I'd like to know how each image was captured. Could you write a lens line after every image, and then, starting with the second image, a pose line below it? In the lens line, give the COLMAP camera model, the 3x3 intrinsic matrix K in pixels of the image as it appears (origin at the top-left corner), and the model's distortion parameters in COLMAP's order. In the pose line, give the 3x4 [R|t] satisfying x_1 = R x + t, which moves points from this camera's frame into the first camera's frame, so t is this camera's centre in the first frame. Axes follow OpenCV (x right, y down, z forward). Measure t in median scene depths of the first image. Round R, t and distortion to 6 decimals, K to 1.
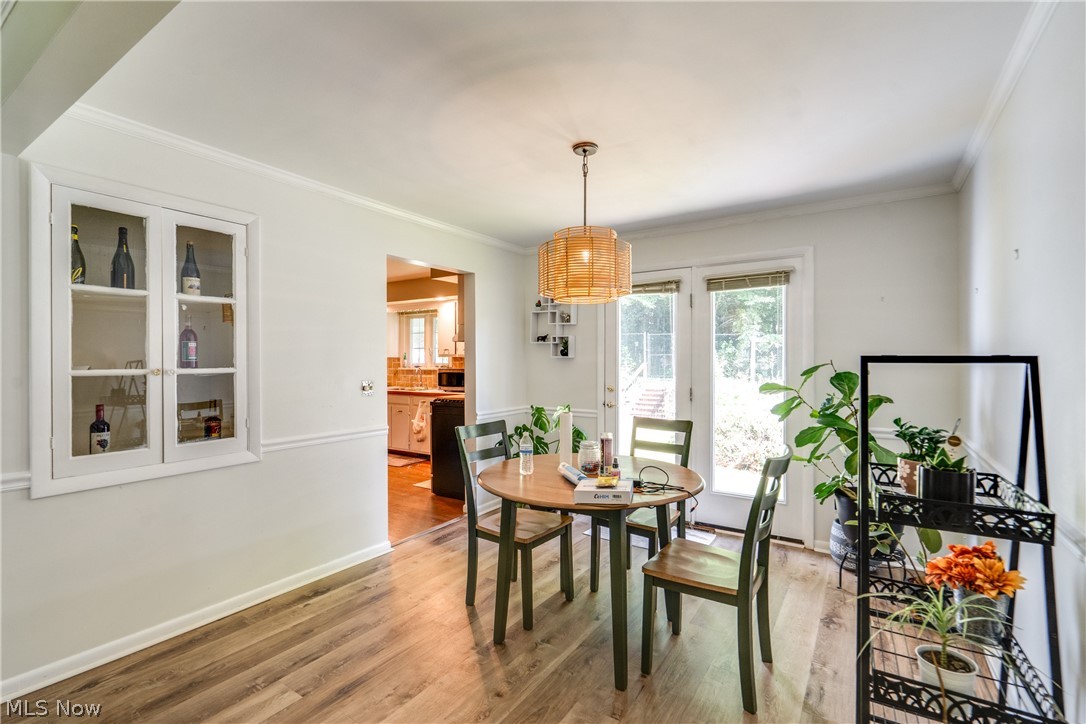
lens RADIAL K [[492.6, 0, 545.7], [0, 492.6, 370.1], [0, 0, 1]] dist [0.002929, 0.000392]
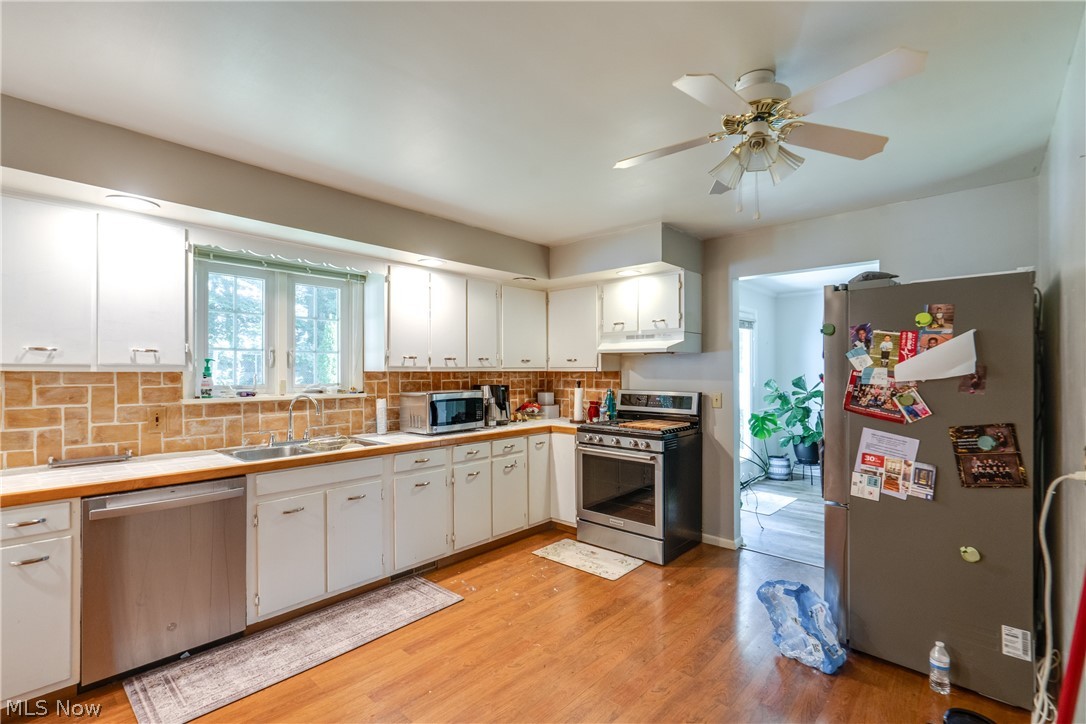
lens RADIAL K [[492.6, 0, 545.7], [0, 492.6, 370.1], [0, 0, 1]] dist [0.002929, 0.000392]
pose [[0.143314, -0.000277, 0.989677, -0.635705], [0.015169, 0.999883, -0.001917, -0.022832], [-0.989561, 0.015288, 0.143301, 0.699222]]
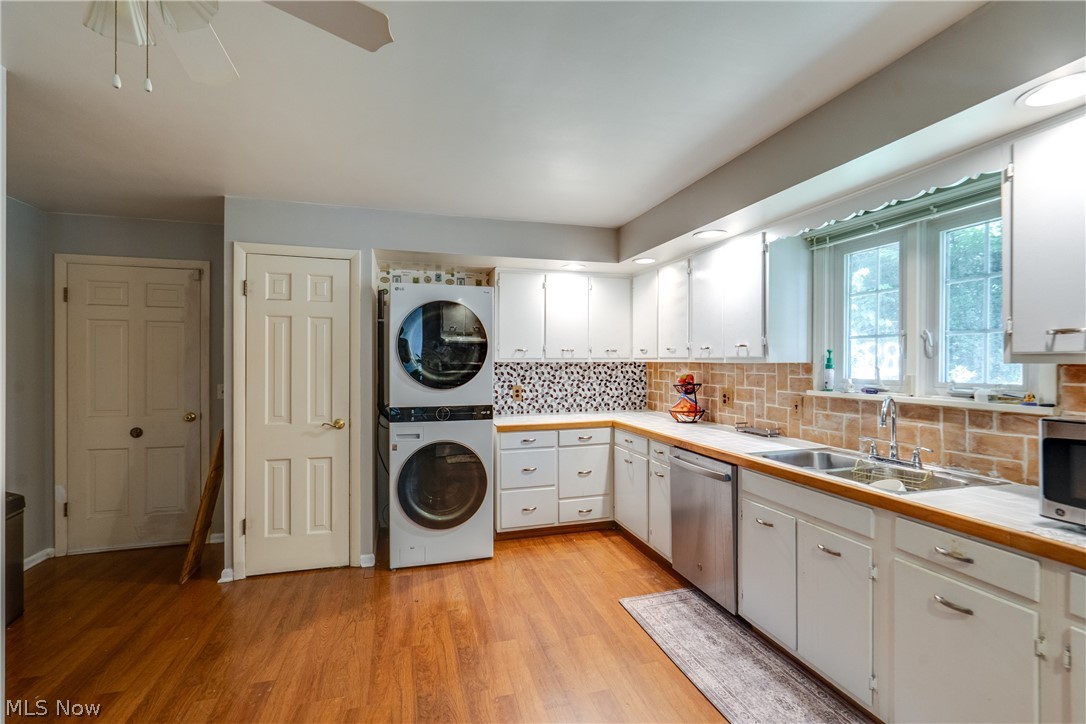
lens RADIAL K [[492.6, 0, 545.7], [0, 492.6, 370.1], [0, 0, 1]] dist [0.002929, 0.000392]
pose [[0.763457, 0.004366, -0.645844, -0.215714], [-0.001466, 0.999986, 0.005027, -0.022594], [0.645857, -0.002891, 0.763453, 0.606088]]
